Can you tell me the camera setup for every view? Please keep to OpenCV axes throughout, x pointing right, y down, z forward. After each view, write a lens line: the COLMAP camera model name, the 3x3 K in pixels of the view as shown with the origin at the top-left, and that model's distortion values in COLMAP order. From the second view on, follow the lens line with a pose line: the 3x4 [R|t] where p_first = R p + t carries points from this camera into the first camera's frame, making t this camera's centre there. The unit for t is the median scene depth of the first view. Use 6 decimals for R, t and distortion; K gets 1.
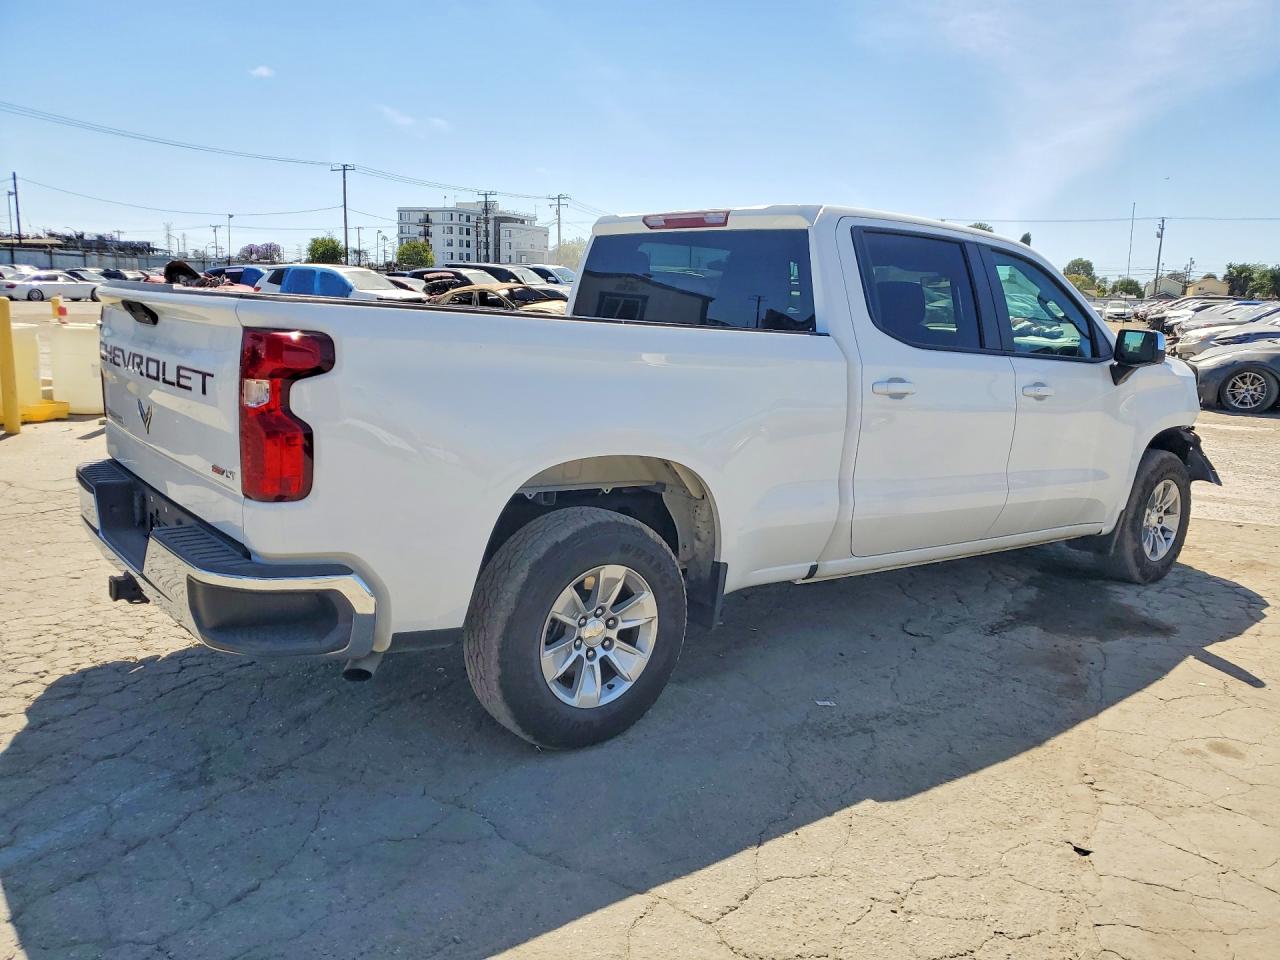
lens RADIAL K [[981.7, 0, 635.8], [0, 981.7, 499.0], [0, 0, 1]] dist [0.001921, 0.052513]
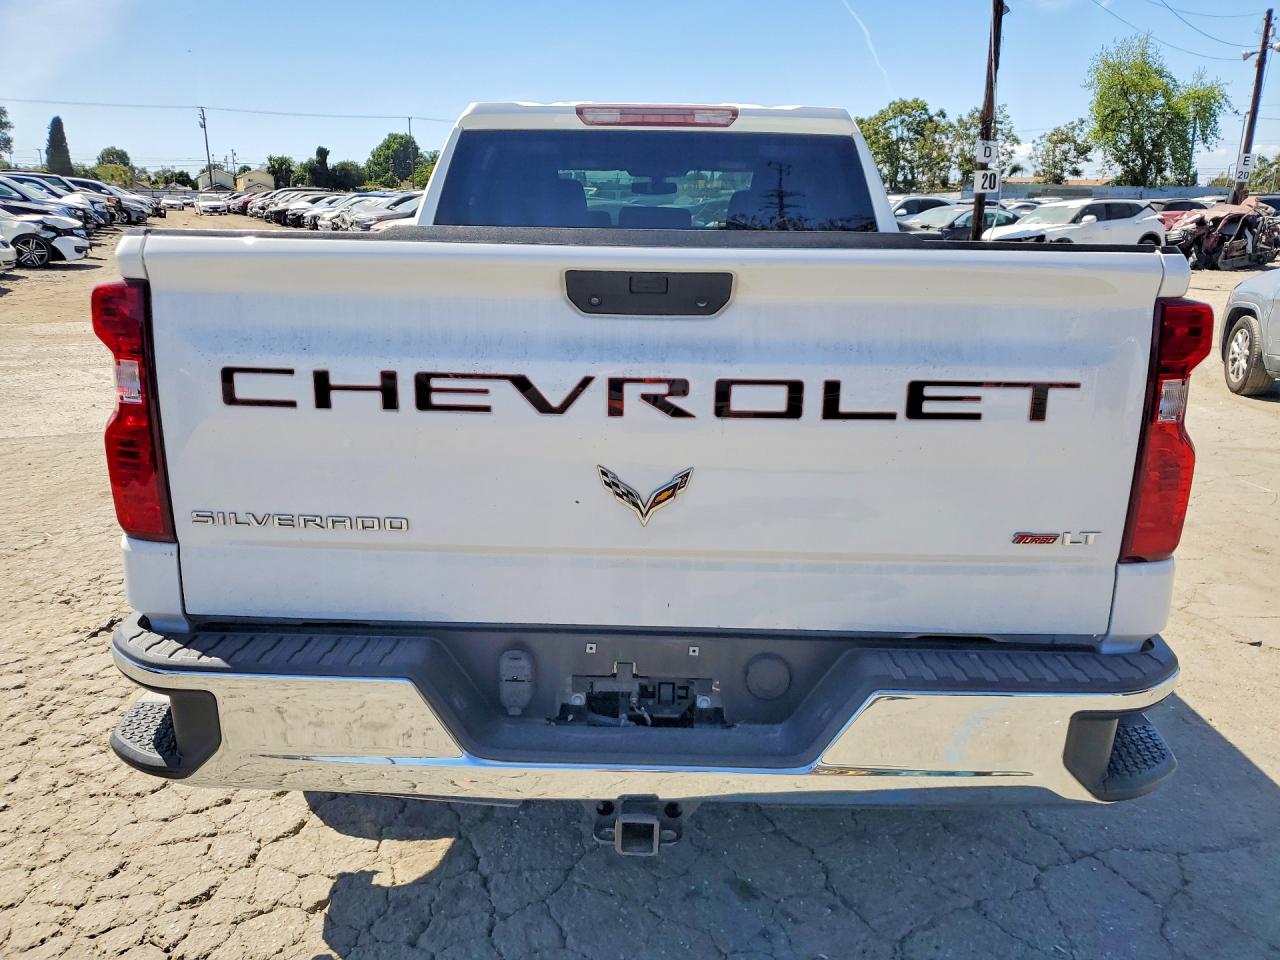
lens RADIAL K [[1003.7, 0, 640.0], [0, 1003.7, 480.0], [0, 0, 1]] dist [0.008813, 0.004181]
pose [[0.641569, -0.226215, 0.732950, -0.603631], [0.167127, 0.973793, 0.154258, -0.116559], [-0.748637, 0.023529, 0.662562, 0.445942]]
